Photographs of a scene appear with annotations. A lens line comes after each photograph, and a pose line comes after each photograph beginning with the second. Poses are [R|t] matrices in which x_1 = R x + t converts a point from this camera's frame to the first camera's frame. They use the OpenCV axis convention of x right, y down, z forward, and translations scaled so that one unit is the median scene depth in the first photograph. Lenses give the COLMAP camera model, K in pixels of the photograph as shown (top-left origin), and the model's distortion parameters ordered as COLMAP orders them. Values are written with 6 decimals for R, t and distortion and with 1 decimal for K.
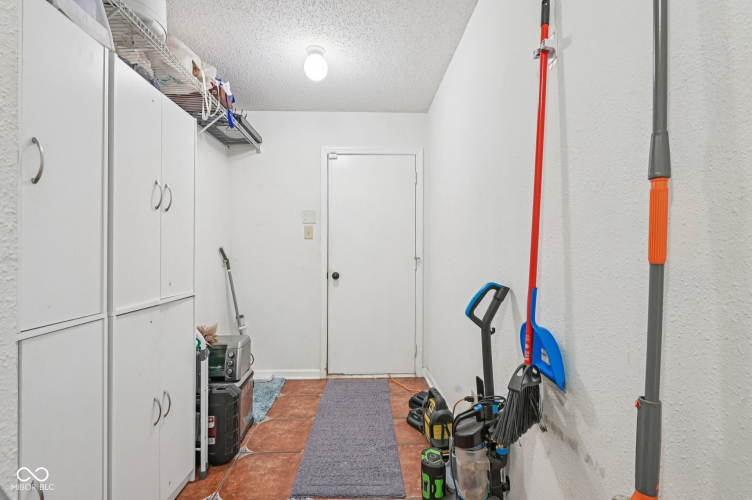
lens RADIAL K [[352.1, 0, 369.0], [0, 352.1, 251.1], [0, 0, 1]] dist [0.019235, -0.015803]
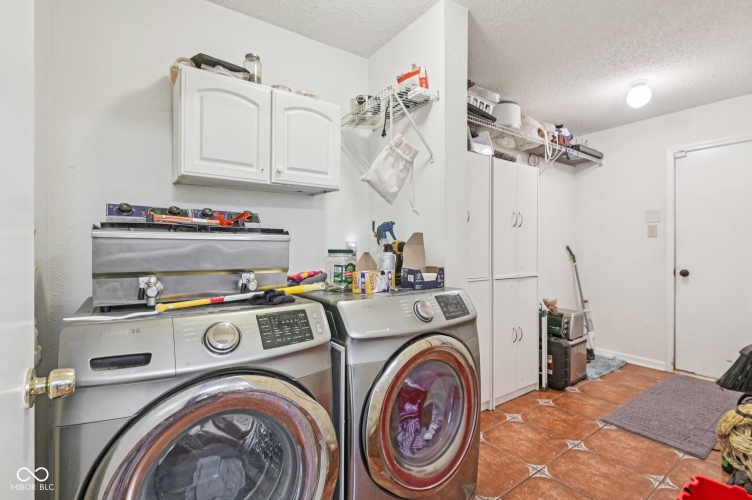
lens RADIAL K [[346.8, 0, 373.2], [0, 346.8, 247.8], [0, 0, 1]] dist [-0.000409, -0.014196]
pose [[0.556598, -0.000097, -0.830782, 0.299172], [0.000150, 1.000000, -0.000016, -0.002983], [0.830782, -0.000115, 0.556598, -0.377183]]
